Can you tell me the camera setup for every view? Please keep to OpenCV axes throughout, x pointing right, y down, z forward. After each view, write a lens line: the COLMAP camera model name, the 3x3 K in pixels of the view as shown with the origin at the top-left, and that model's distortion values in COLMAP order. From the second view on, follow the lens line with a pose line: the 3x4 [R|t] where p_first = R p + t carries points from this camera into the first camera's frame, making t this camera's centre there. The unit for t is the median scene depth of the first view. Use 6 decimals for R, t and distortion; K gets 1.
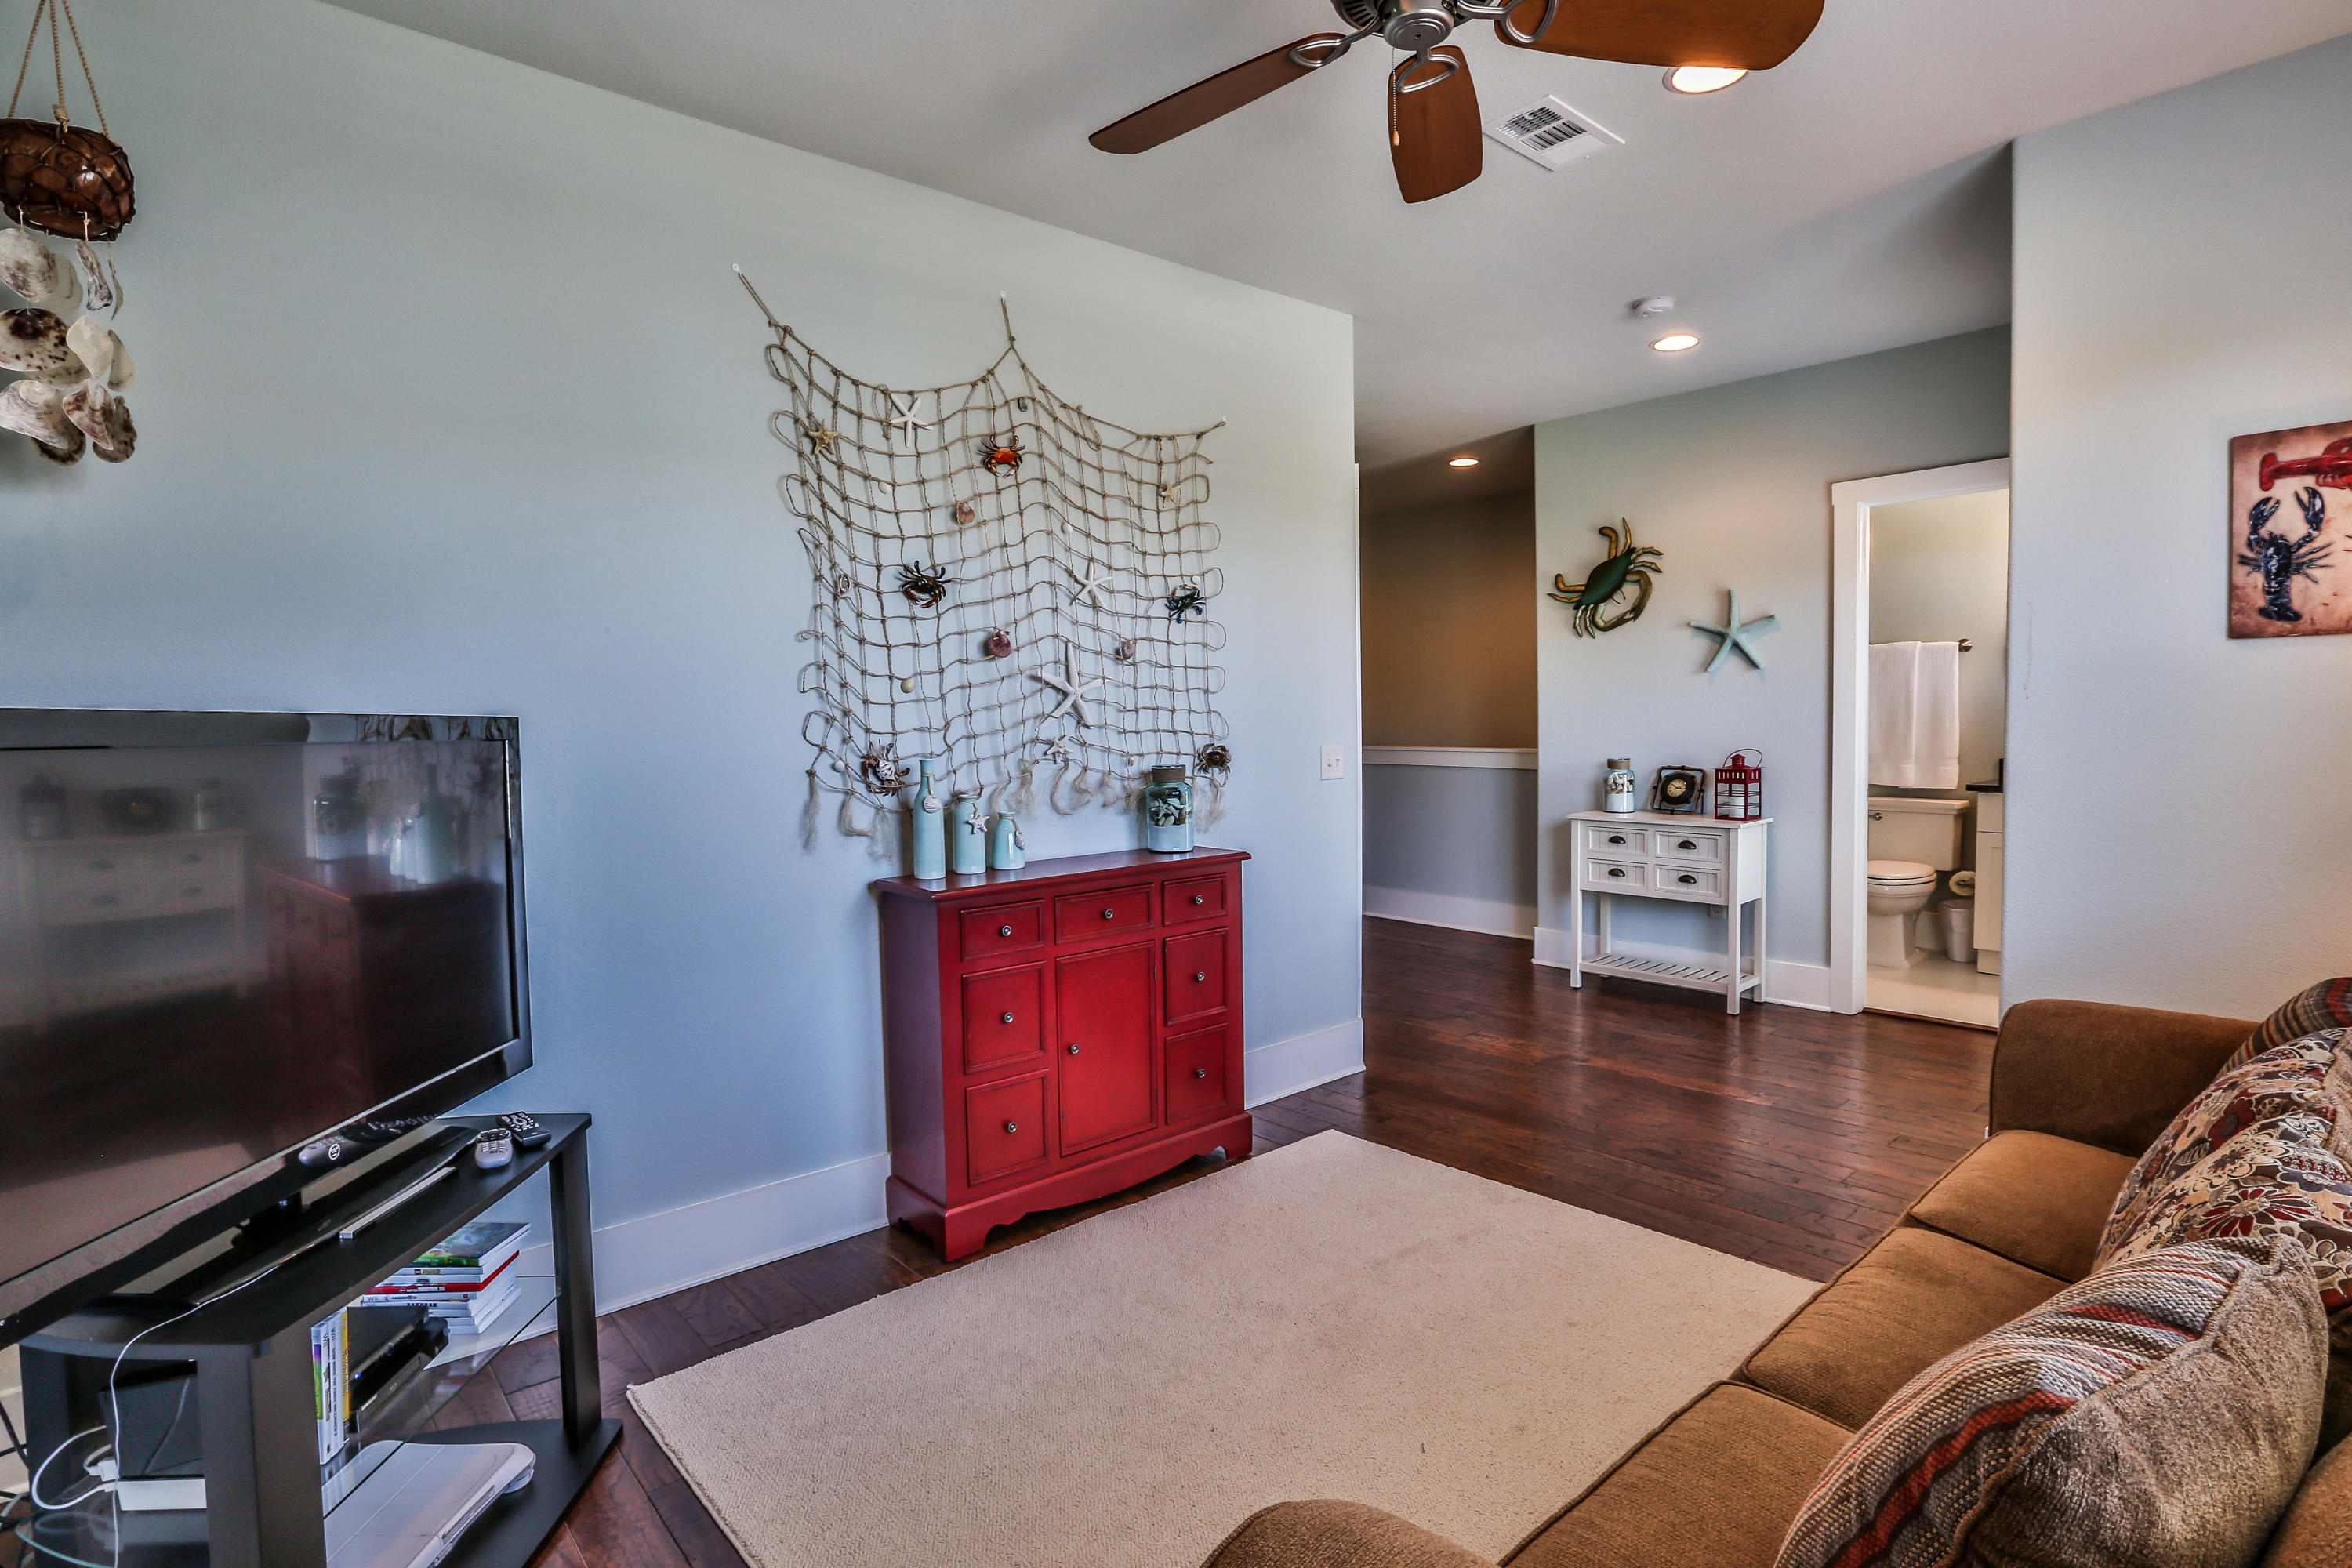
lens RADIAL K [[1161.8, 0, 1132.9], [0, 1161.8, 780.4], [0, 0, 1]] dist [-0.077731, 0.029156]
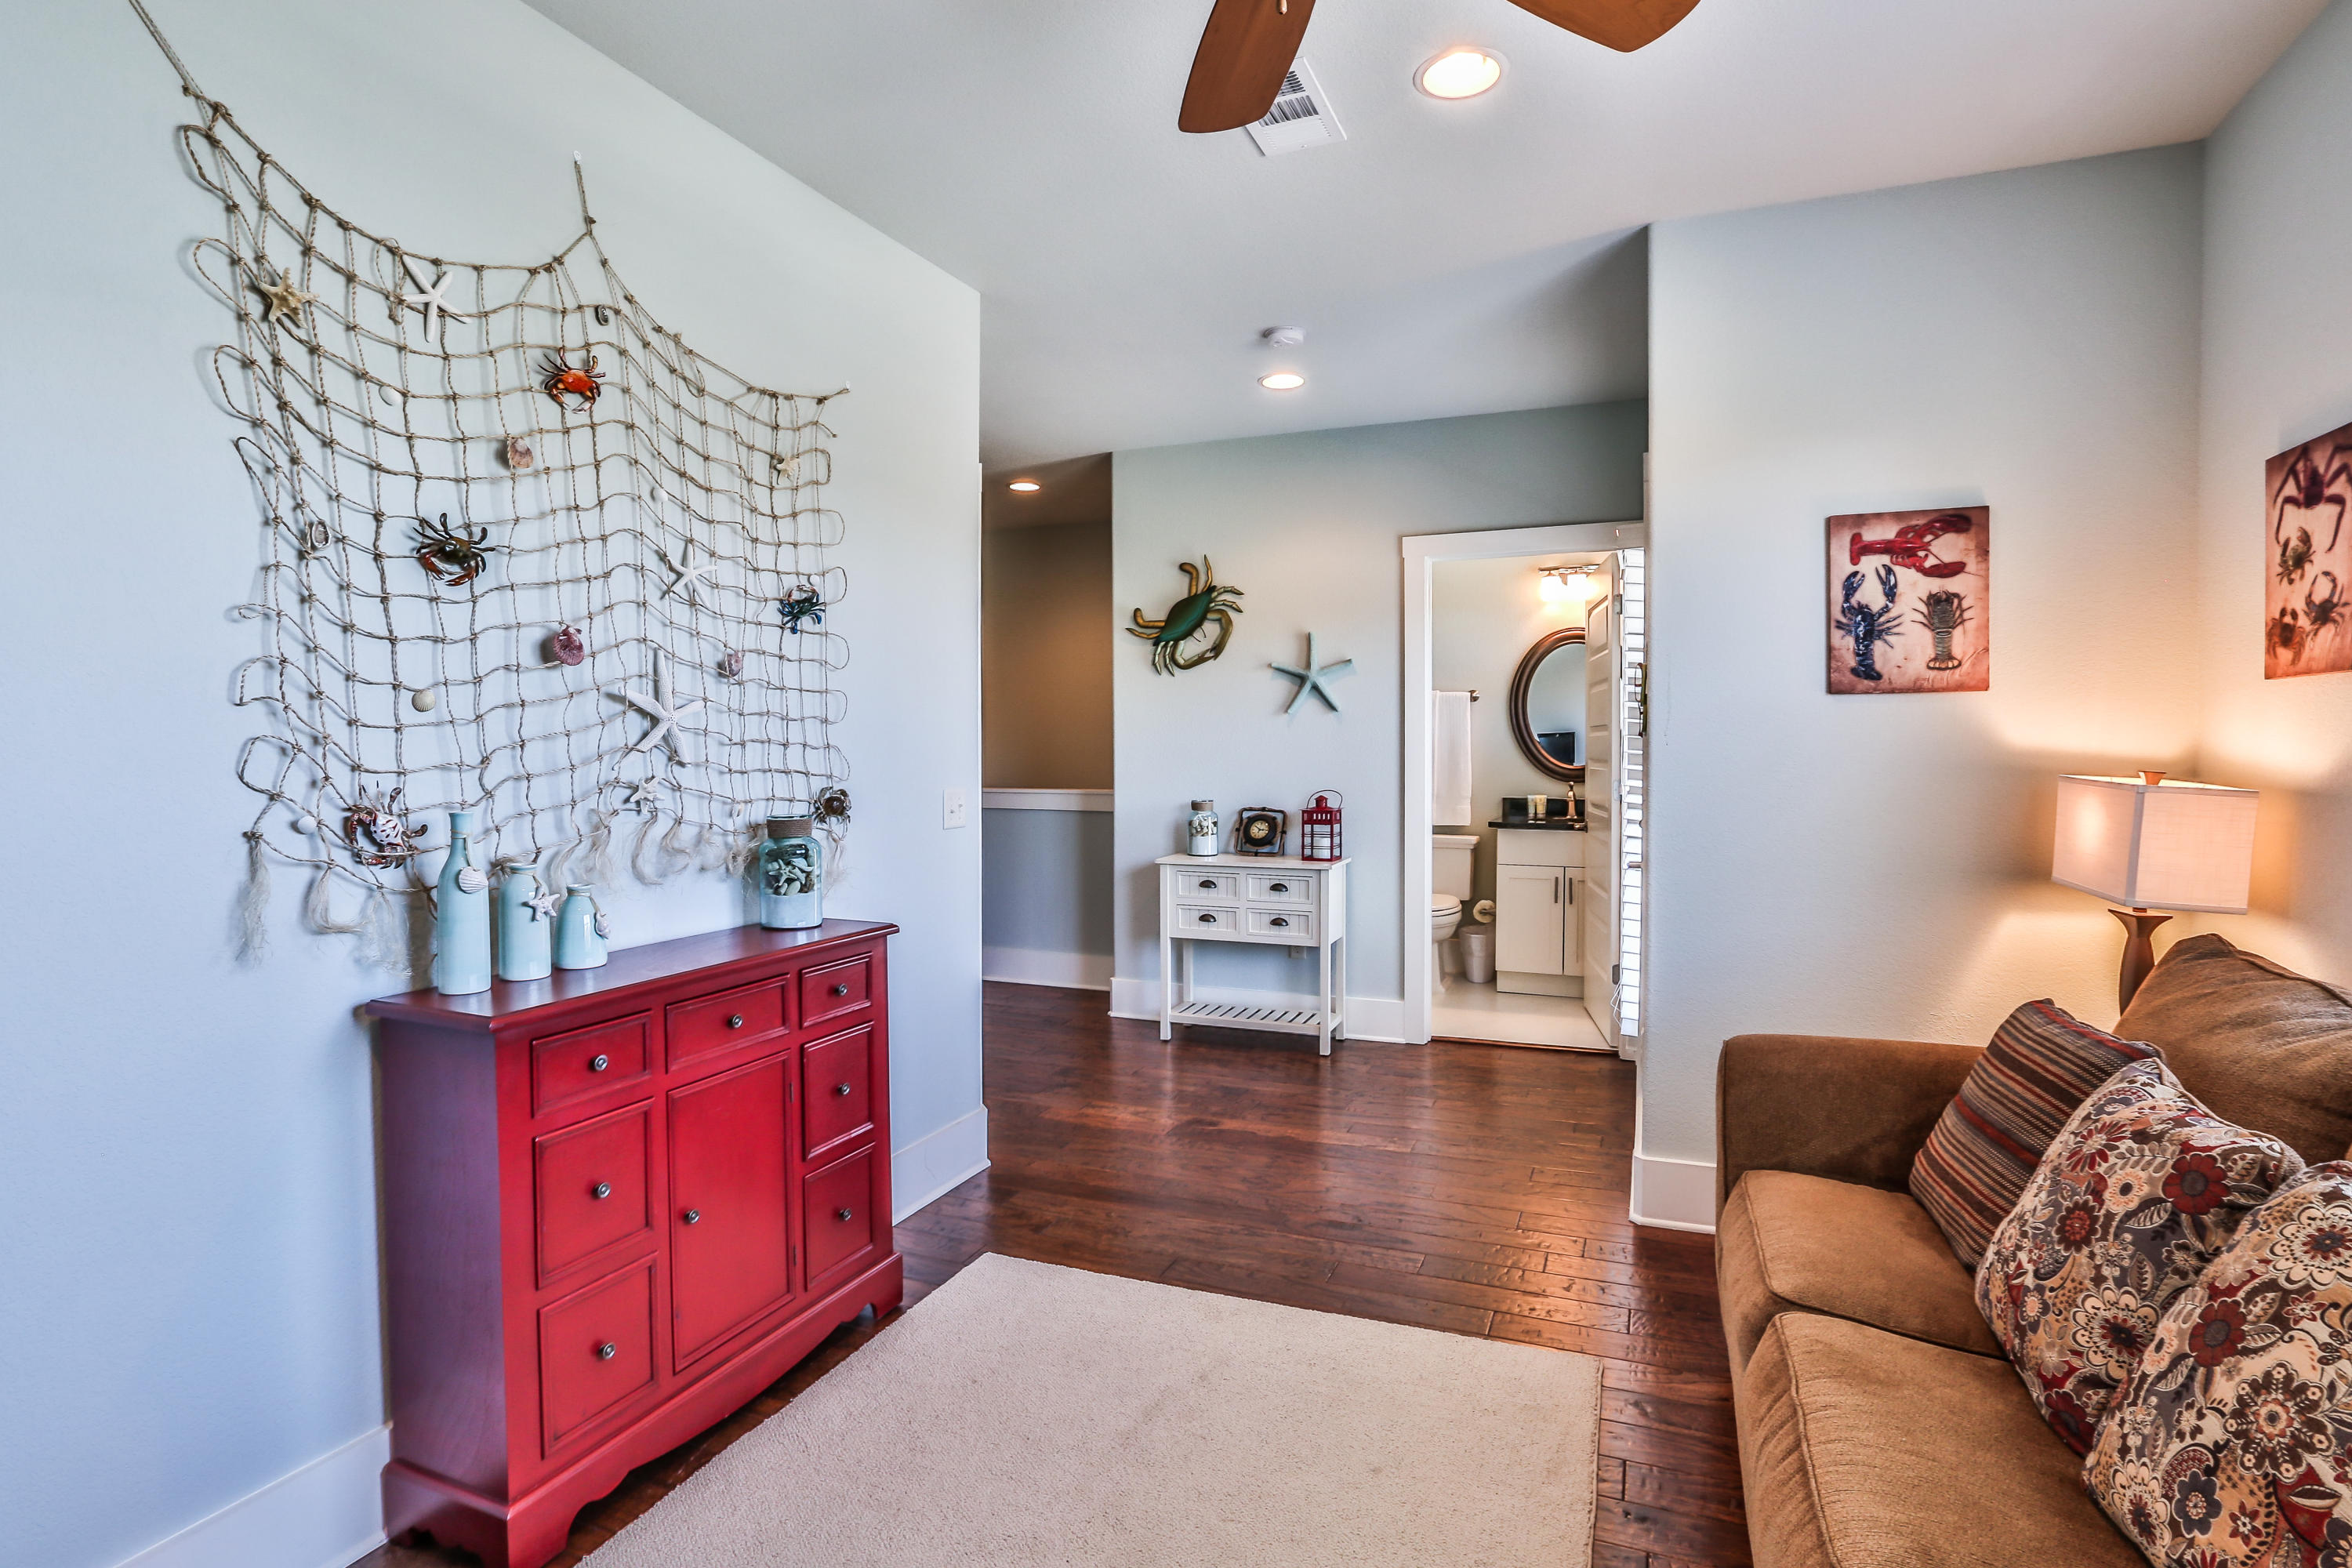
lens RADIAL K [[1183.6, 0, 1166.3], [0, 1183.6, 773.5], [0, 0, 1]] dist [-0.052529, 0.026257]
pose [[0.886987, 0.005320, 0.461764, -0.102223], [0.012452, 0.999295, -0.035431, -0.009251], [-0.461626, 0.037177, 0.886295, 0.178034]]
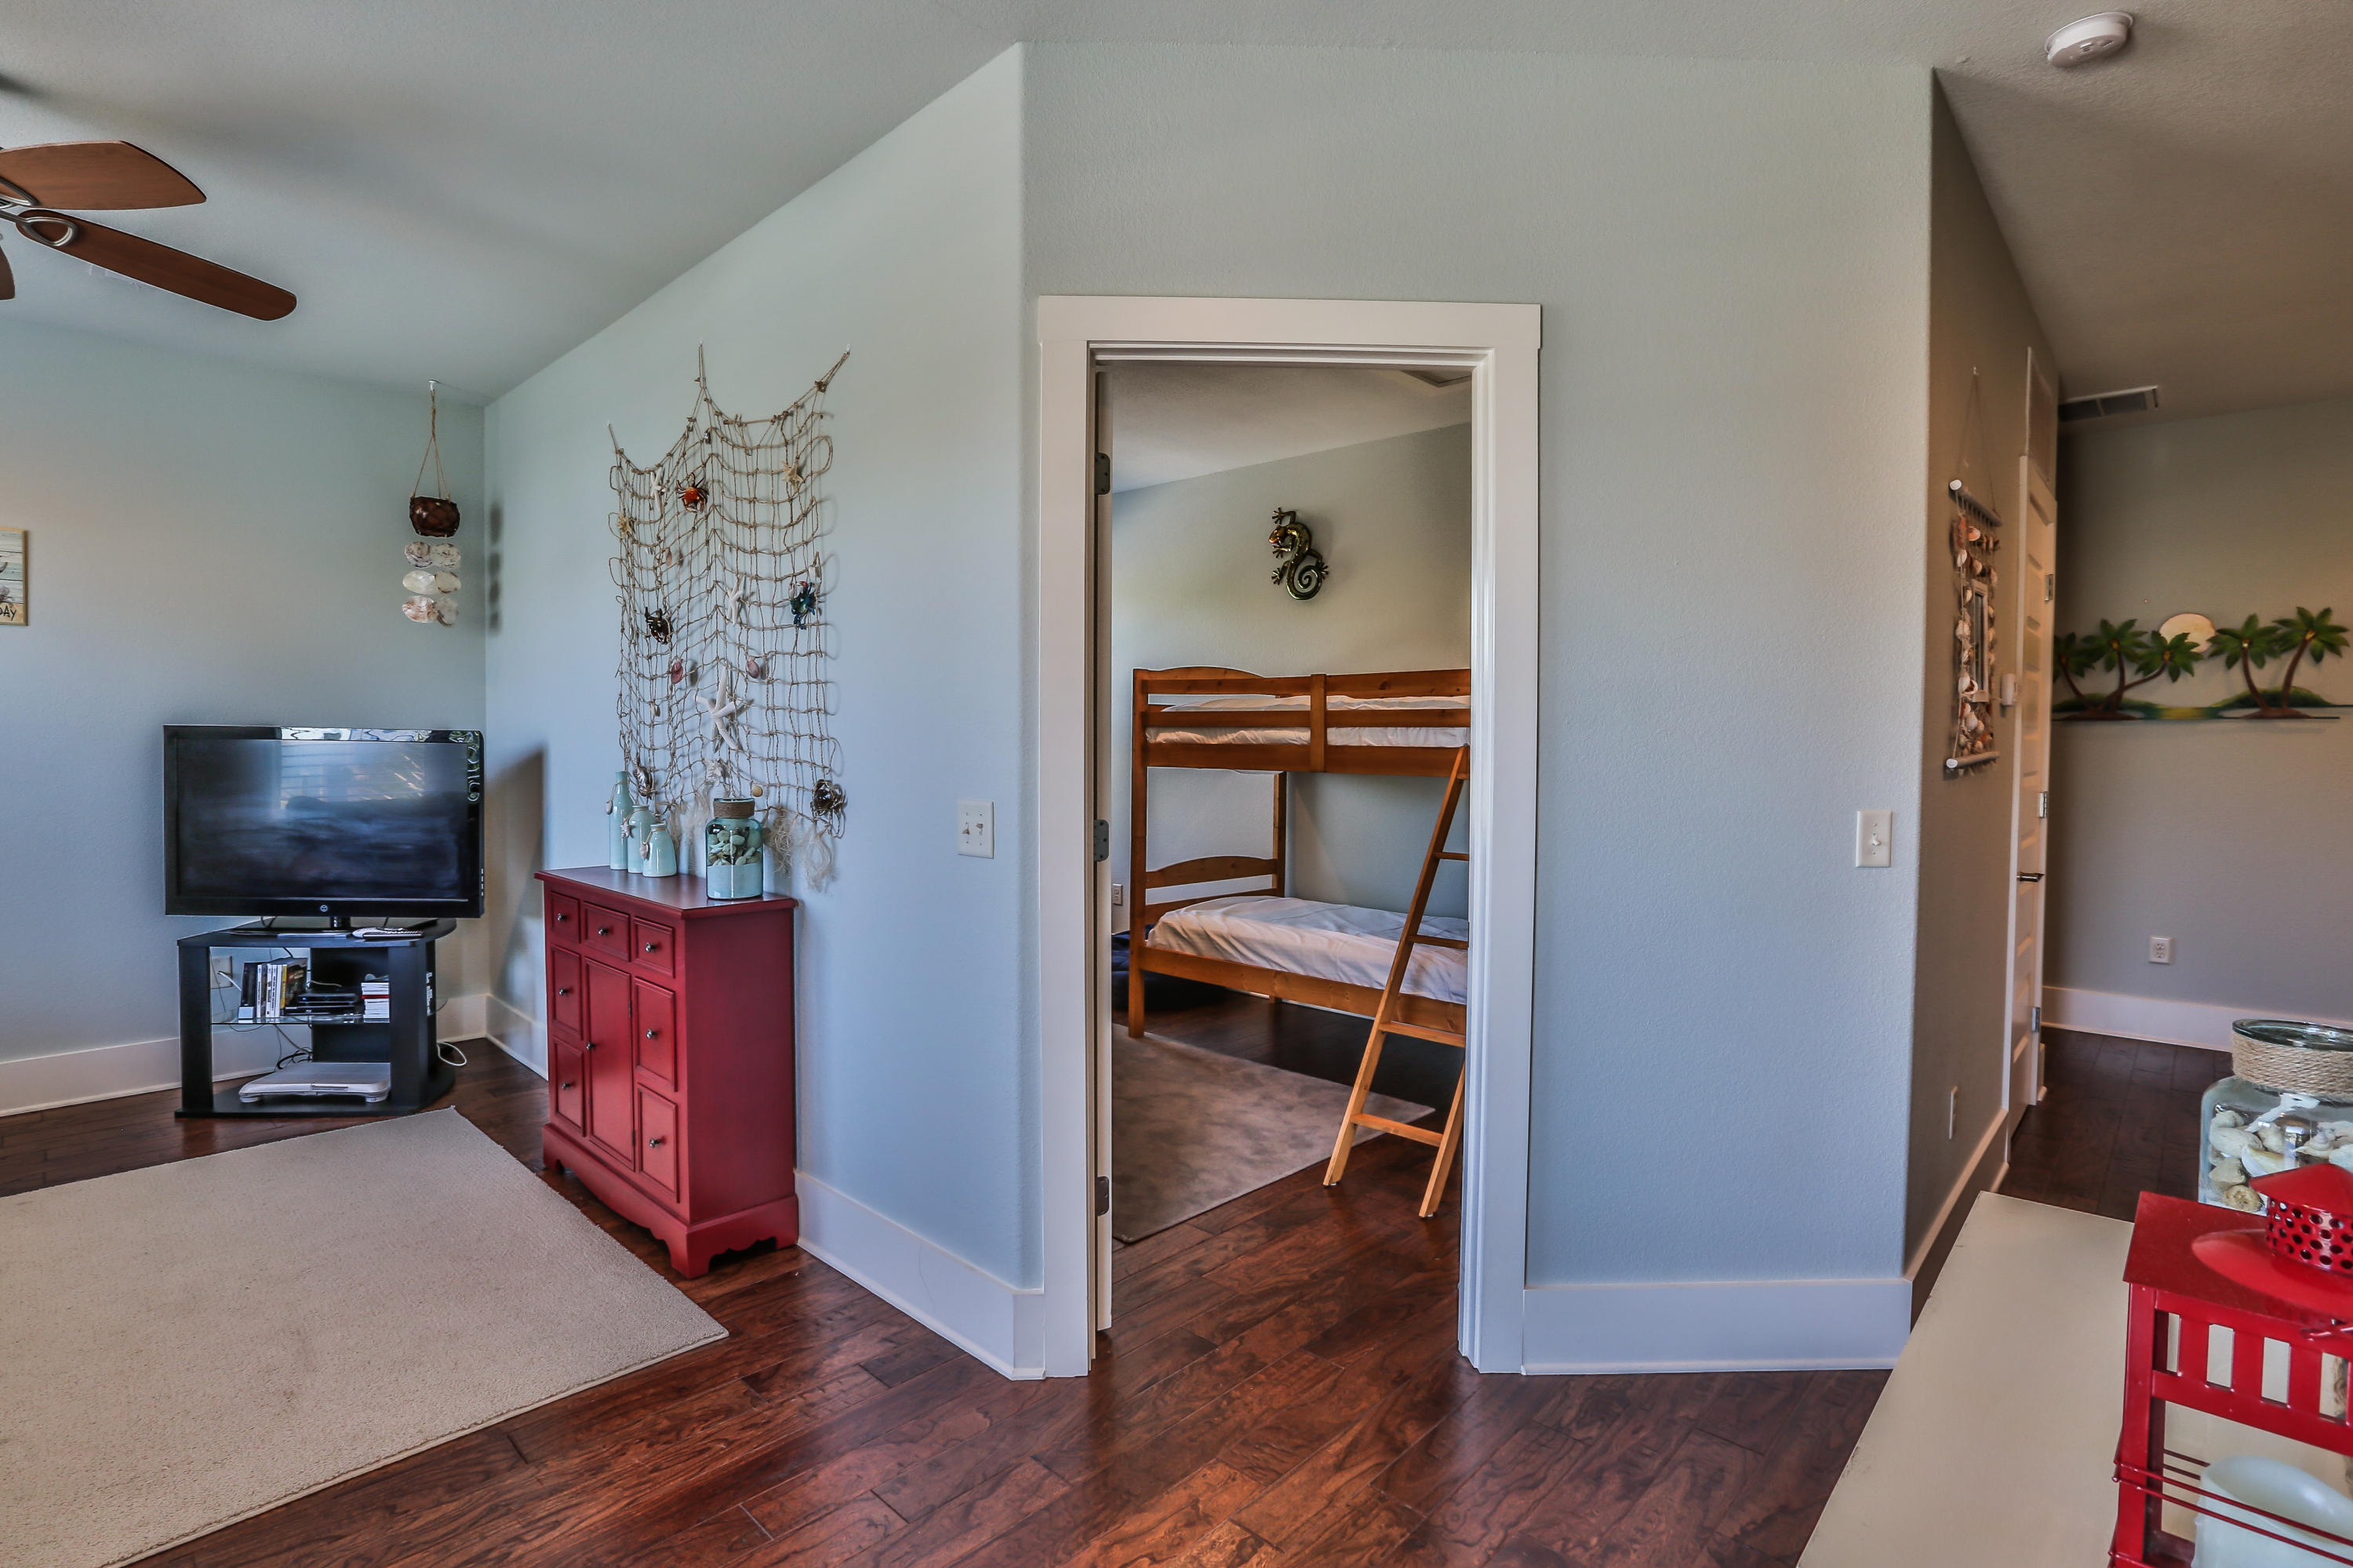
lens RADIAL K [[1123.2, 0, 1175.8], [0, 1123.2, 777.9], [0, 0, 1]] dist [-0.000299, 0.000106]
pose [[0.114849, 0.056599, -0.991769, 0.849804], [-0.066461, 0.996576, 0.049177, -0.085775], [0.991157, 0.060266, 0.118218, 1.148037]]
